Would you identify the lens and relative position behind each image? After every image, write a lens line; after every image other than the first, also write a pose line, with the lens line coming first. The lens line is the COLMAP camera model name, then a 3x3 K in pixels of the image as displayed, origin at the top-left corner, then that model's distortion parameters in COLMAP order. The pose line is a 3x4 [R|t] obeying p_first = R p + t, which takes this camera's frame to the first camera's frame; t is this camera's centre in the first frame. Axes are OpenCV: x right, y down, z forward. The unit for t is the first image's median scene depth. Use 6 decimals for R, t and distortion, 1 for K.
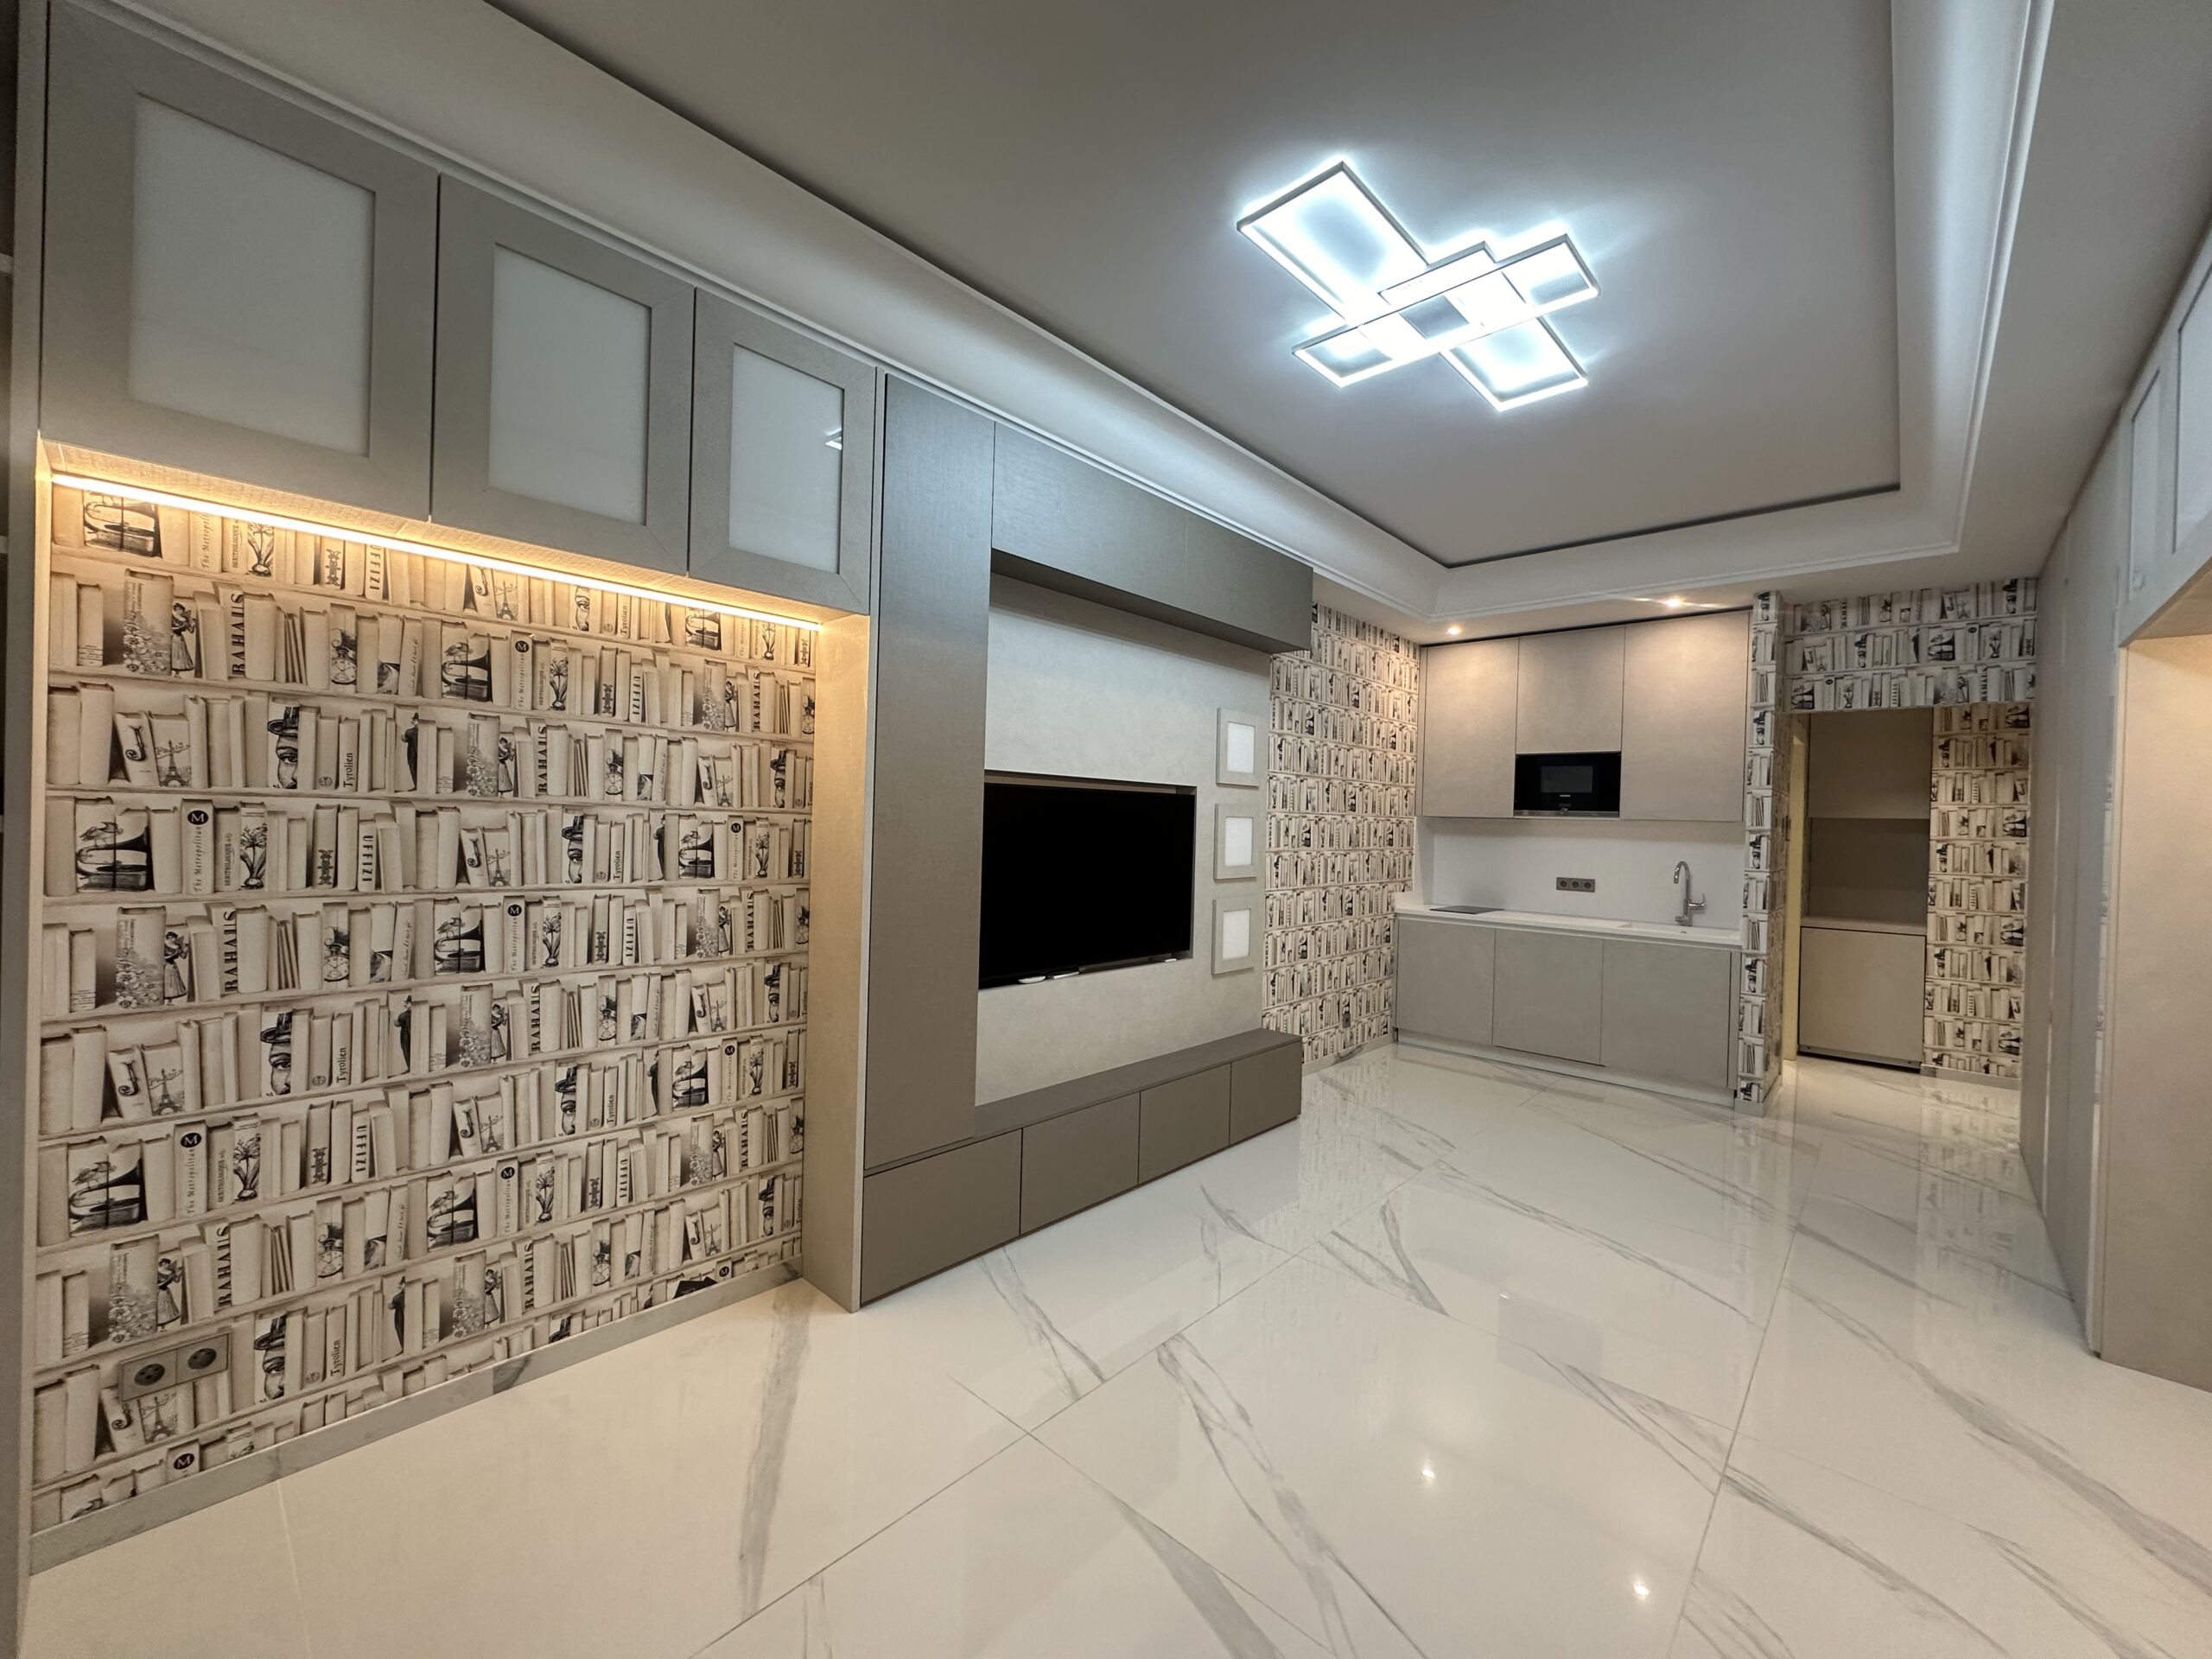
lens RADIAL K [[879.2, 0, 1116.2], [0, 879.2, 827.9], [0, 0, 1]] dist [-0.002729, 0.000760]
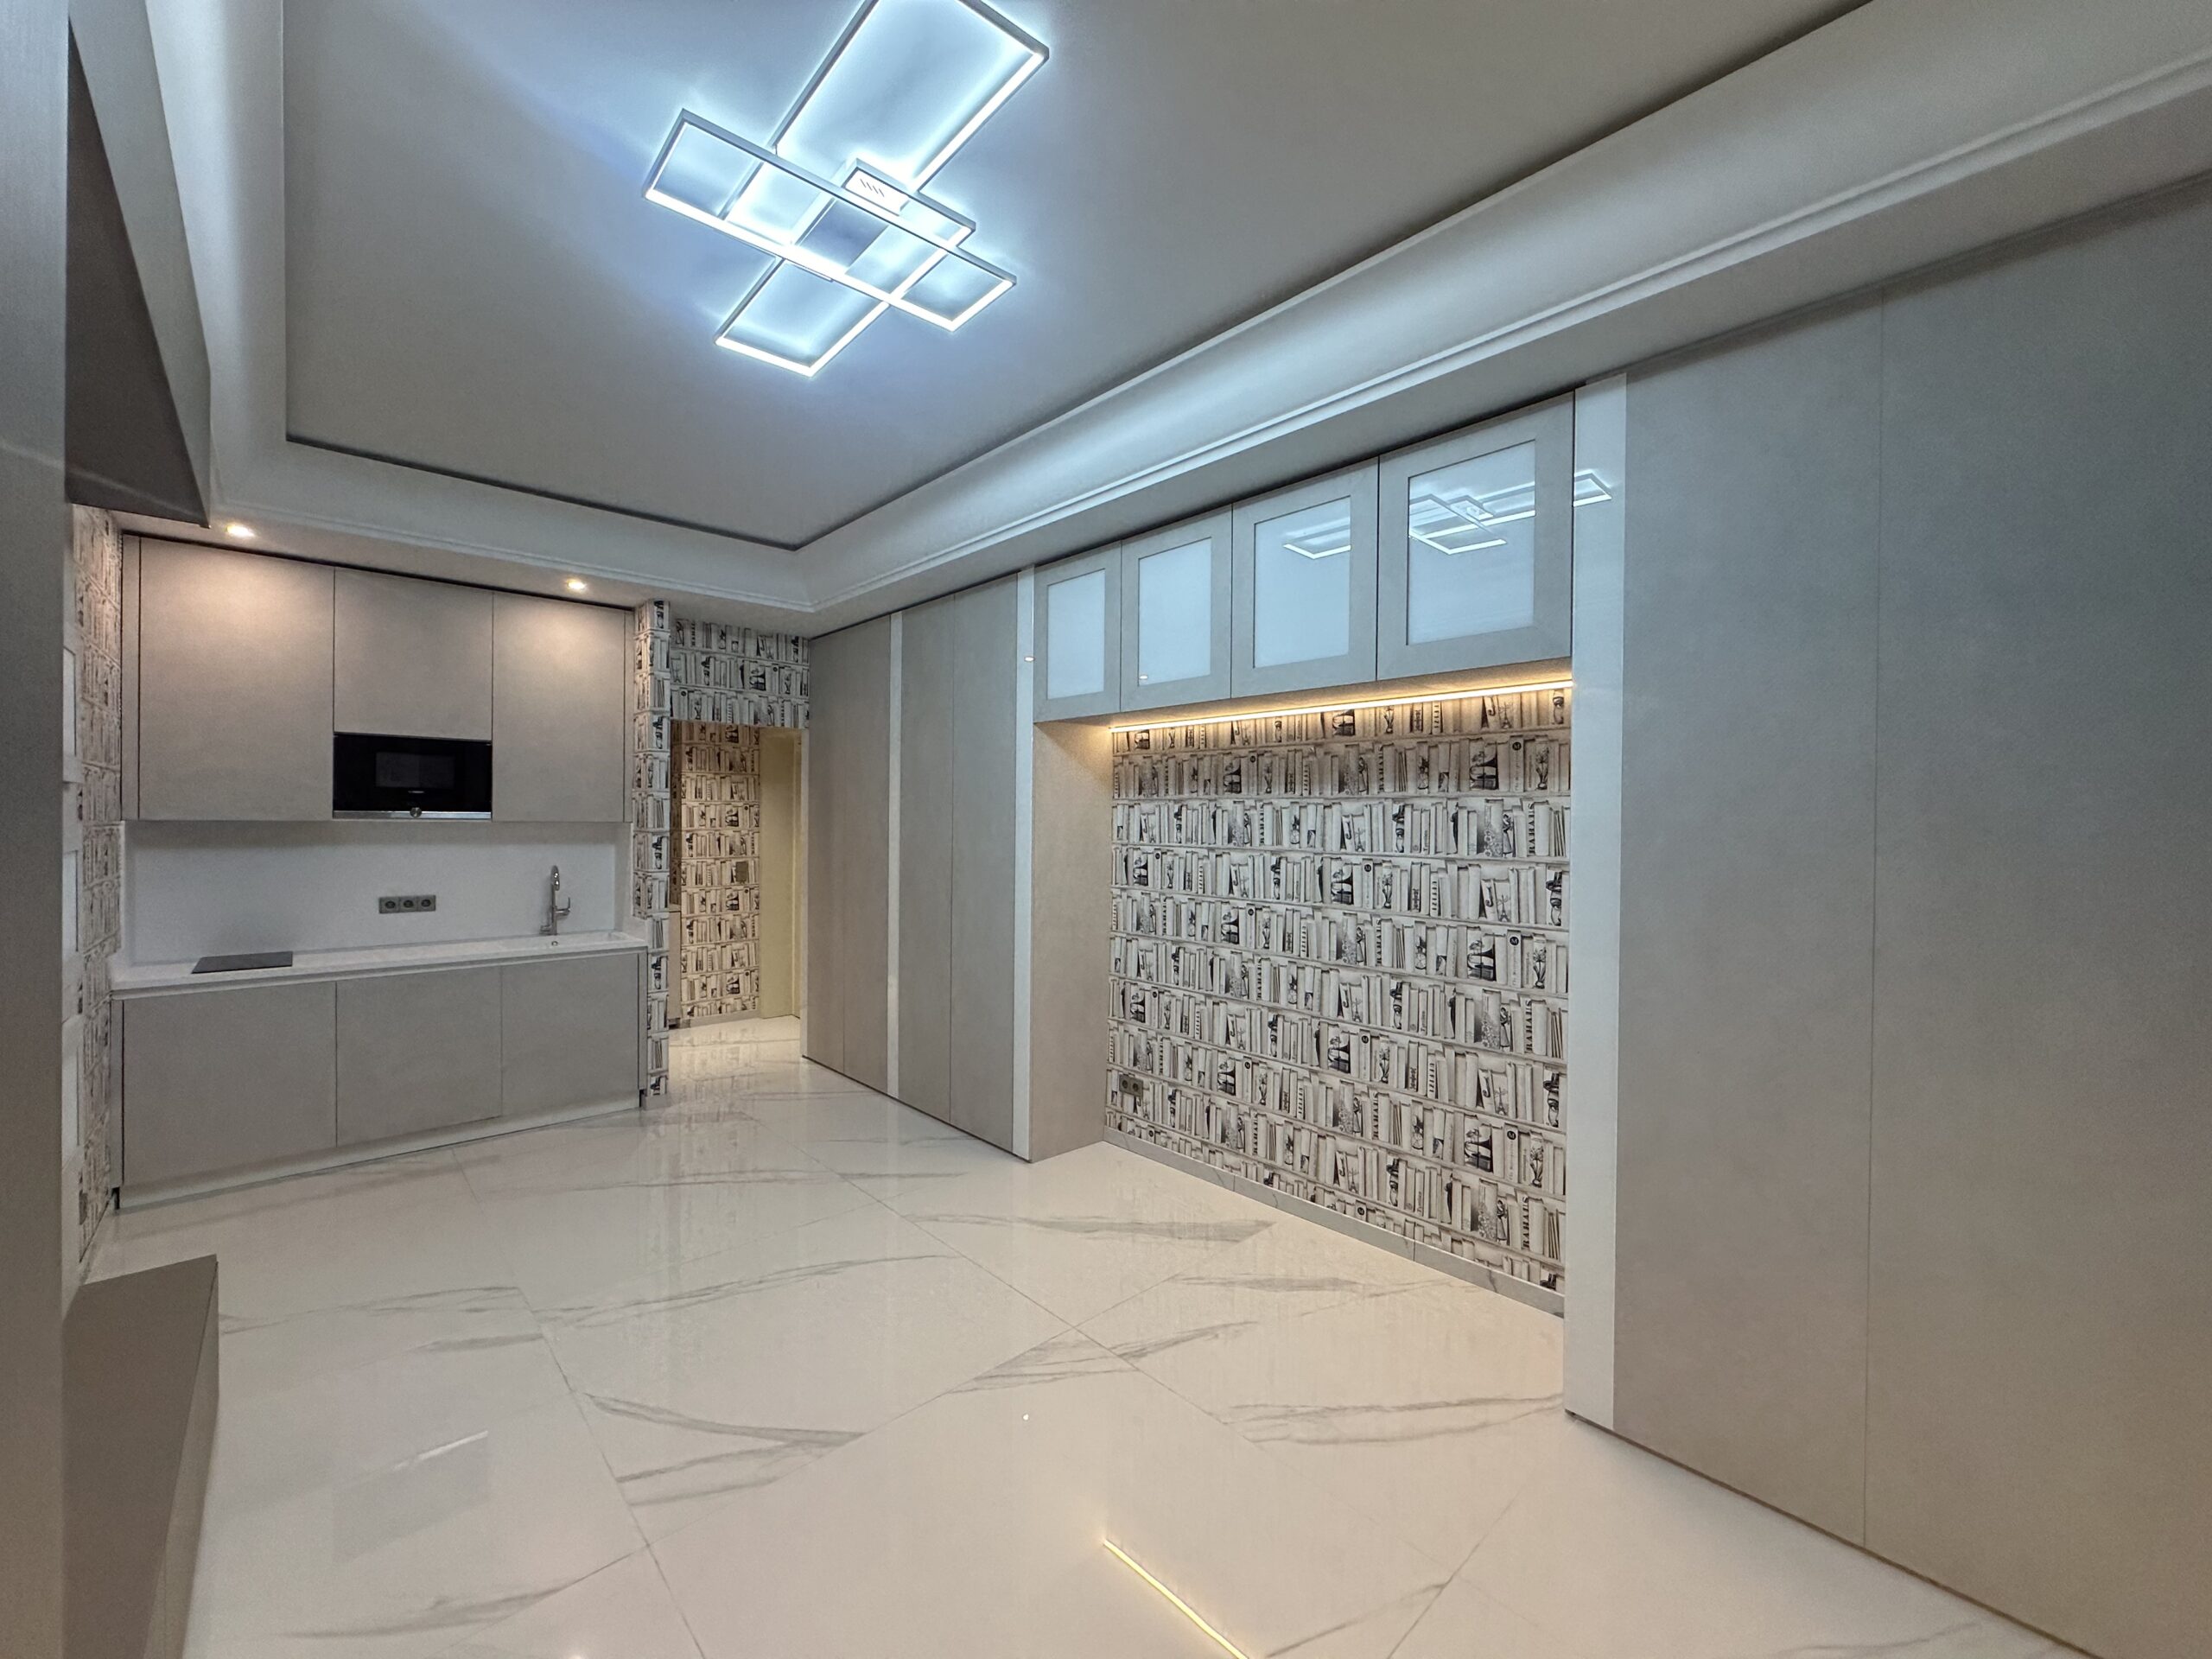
lens RADIAL K [[879.2, 0, 1099.6], [0, 879.2, 826.6], [0, 0, 1]] dist [-0.002729, 0.000760]
pose [[0.089577, -0.034072, 0.995397, -0.240228], [0.002243, 0.999419, 0.034008, -0.036194], [-0.995977, -0.000814, 0.089602, 0.383753]]
